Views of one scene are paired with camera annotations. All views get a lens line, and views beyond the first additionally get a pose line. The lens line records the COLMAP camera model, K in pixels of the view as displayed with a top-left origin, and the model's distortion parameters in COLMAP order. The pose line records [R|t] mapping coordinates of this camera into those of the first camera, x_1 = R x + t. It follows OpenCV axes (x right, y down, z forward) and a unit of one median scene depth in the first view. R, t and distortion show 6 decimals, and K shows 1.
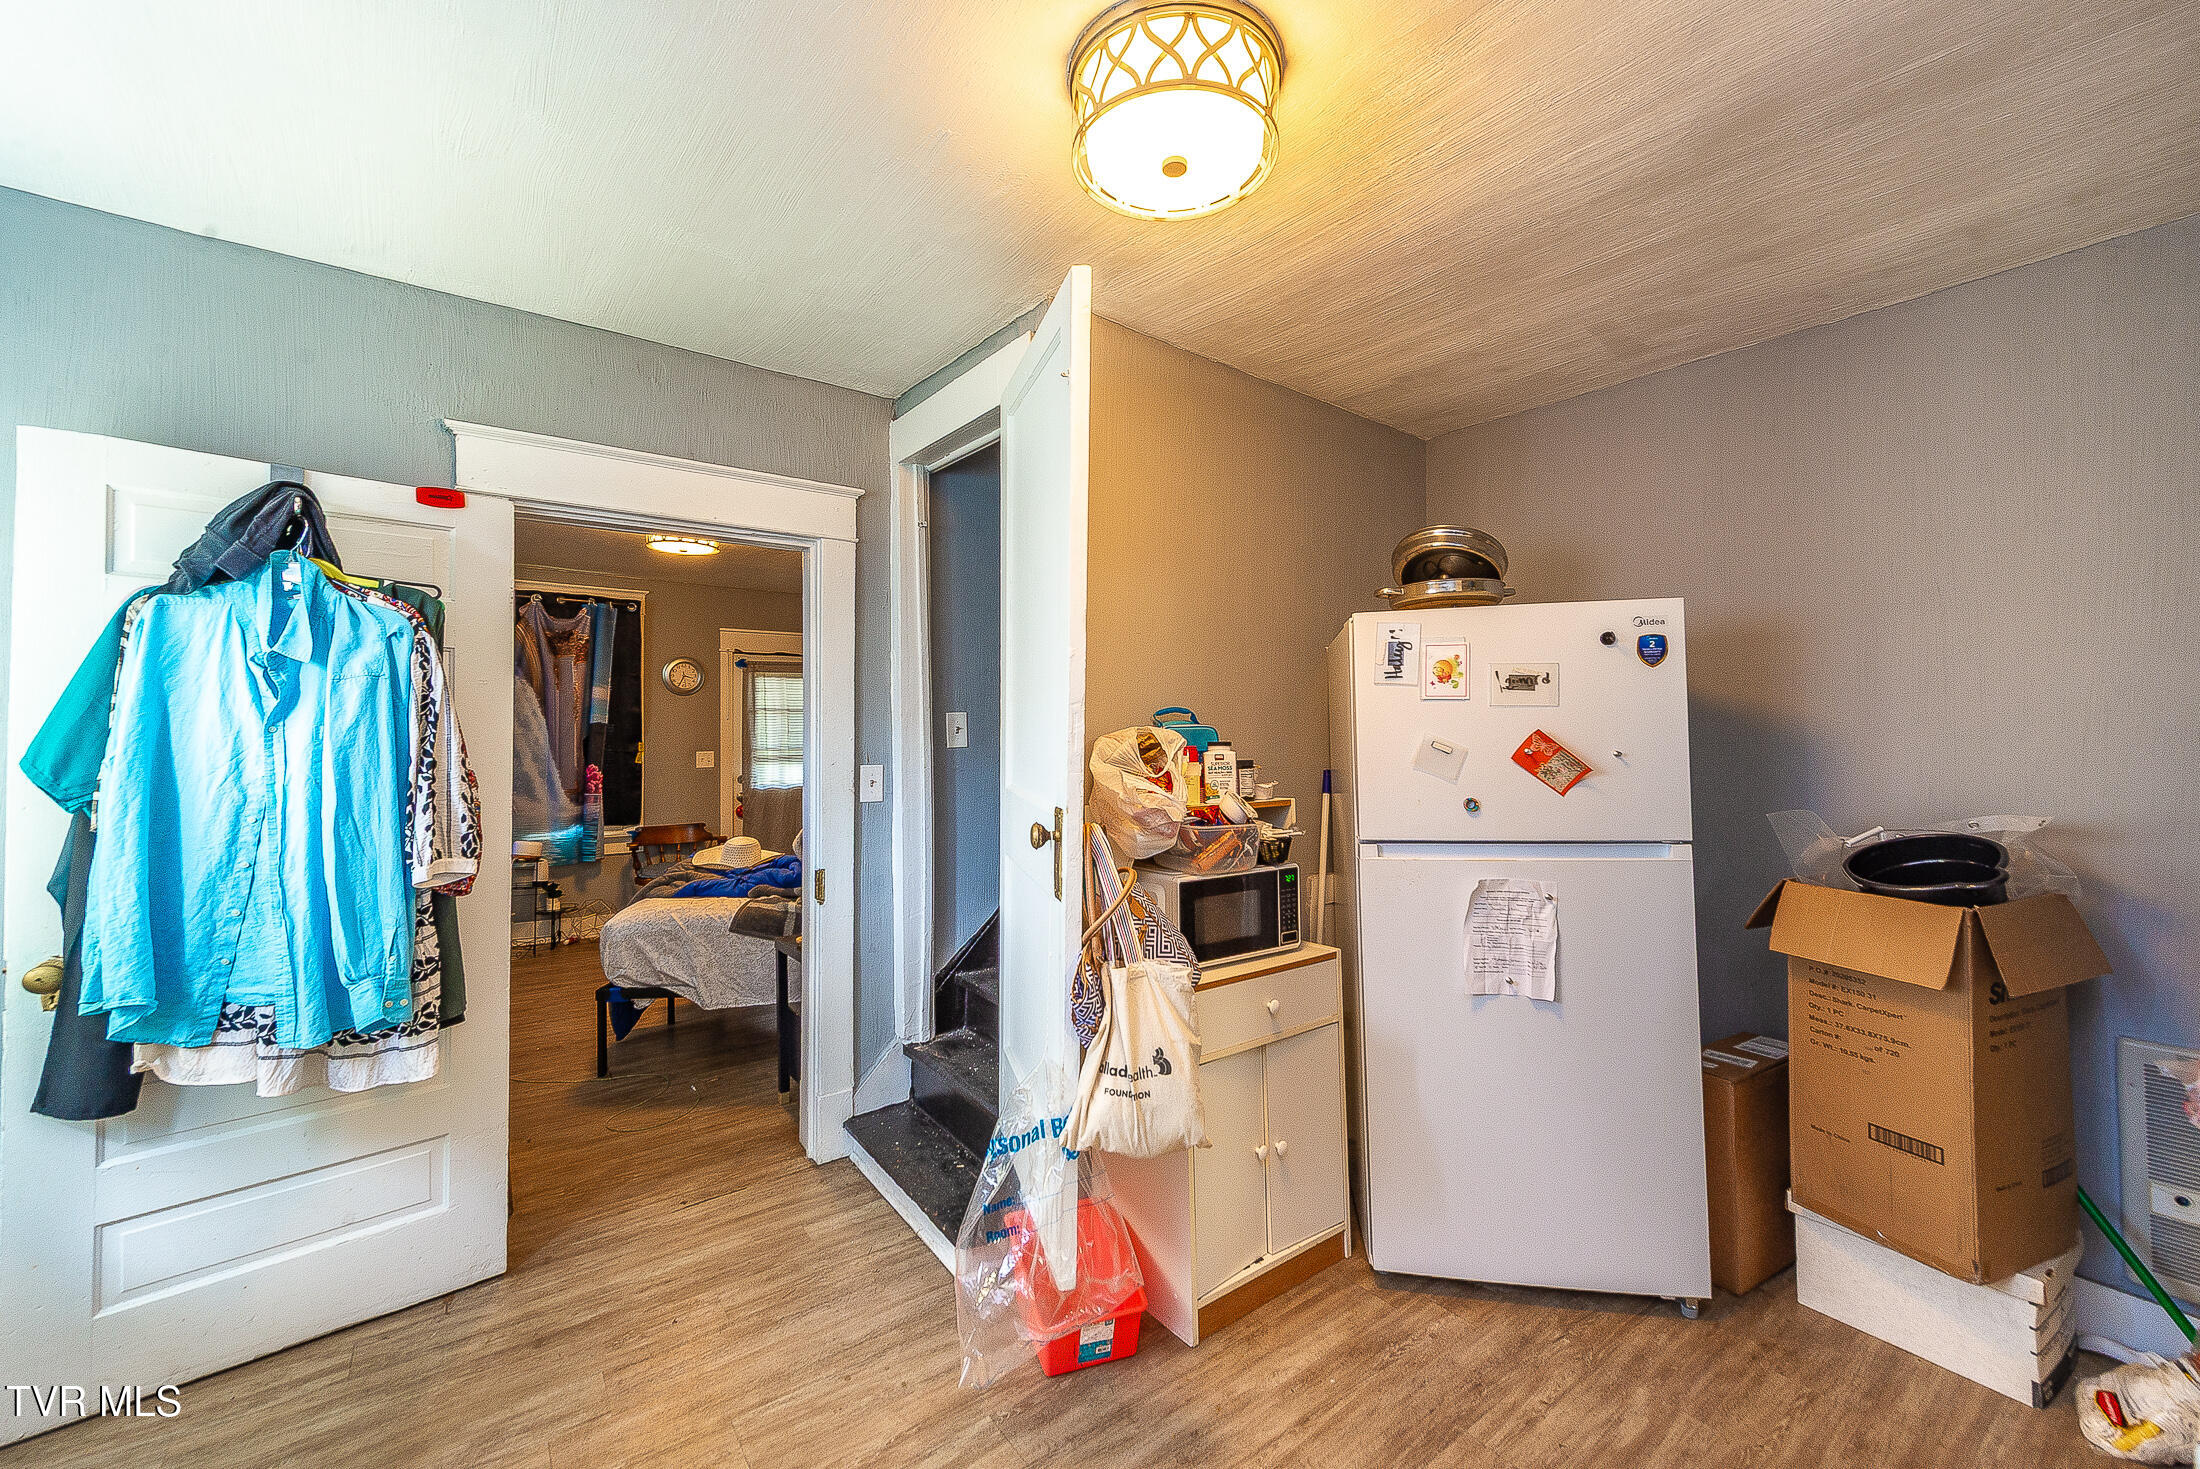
lens RADIAL K [[876.0, 0, 1107.3], [0, 876.0, 741.3], [0, 0, 1]] dist [0.018359, -0.004913]
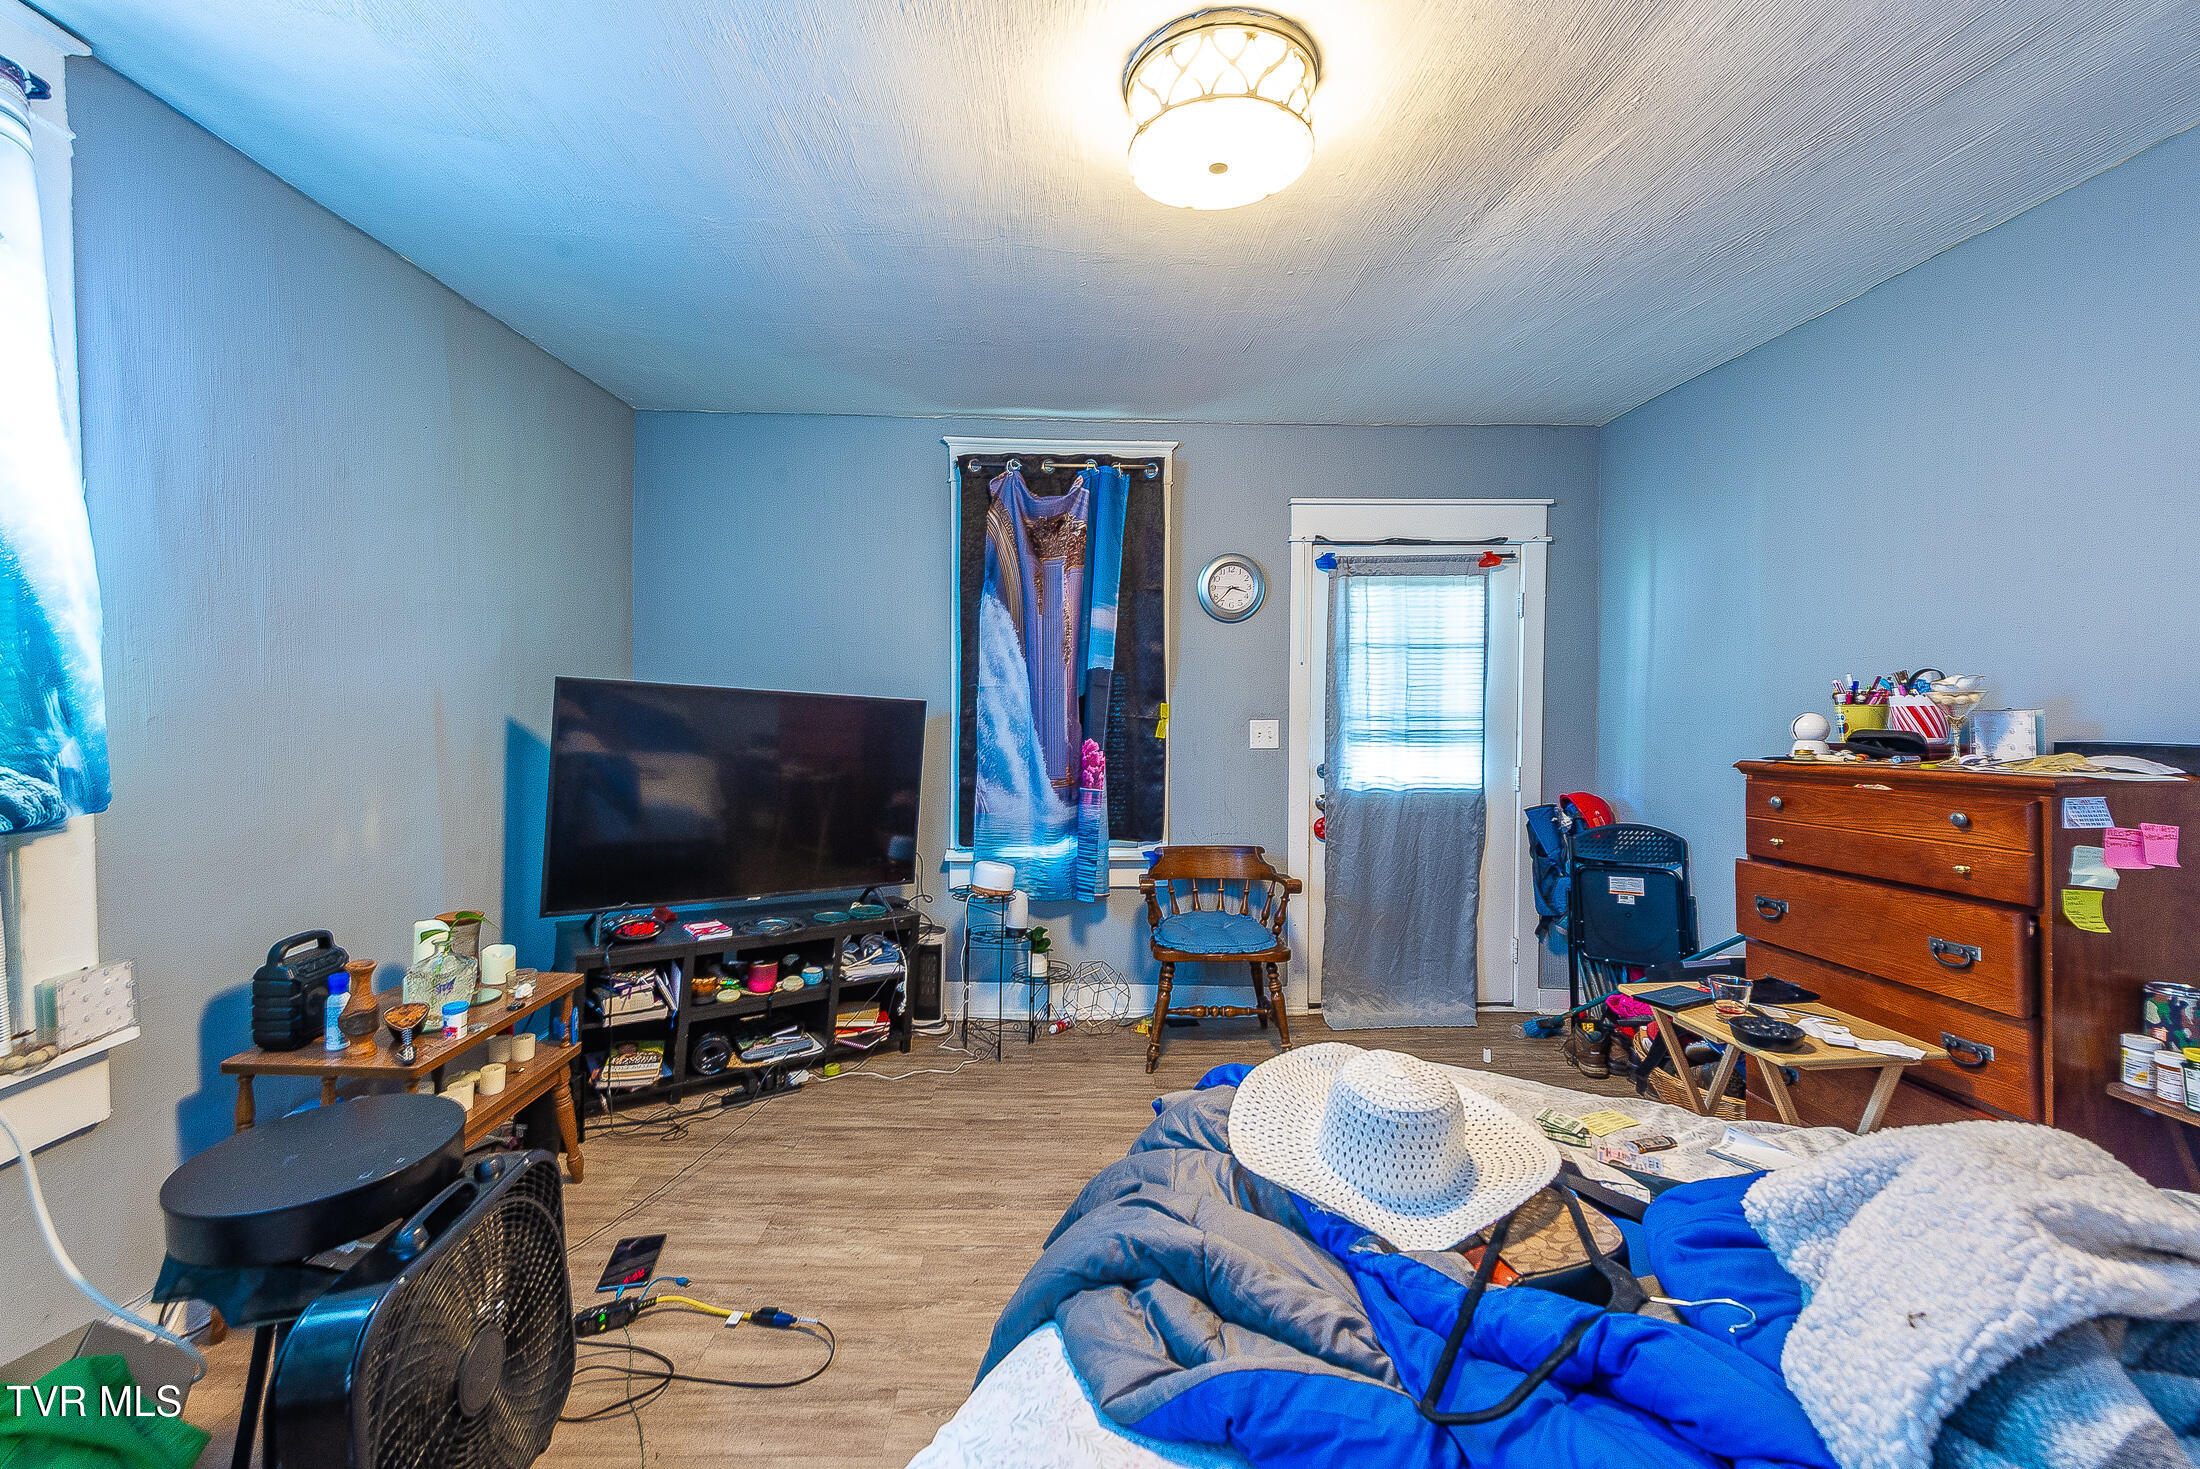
lens RADIAL K [[876.0, 0, 1095.8], [0, 876.0, 745.0], [0, 0, 1]] dist [0.018359, -0.004913]
pose [[0.811105, 0.014507, -0.584721, -0.231124], [-0.006542, 0.999855, 0.015731, 0.021048], [0.584864, -0.008934, 0.811082, 0.514611]]
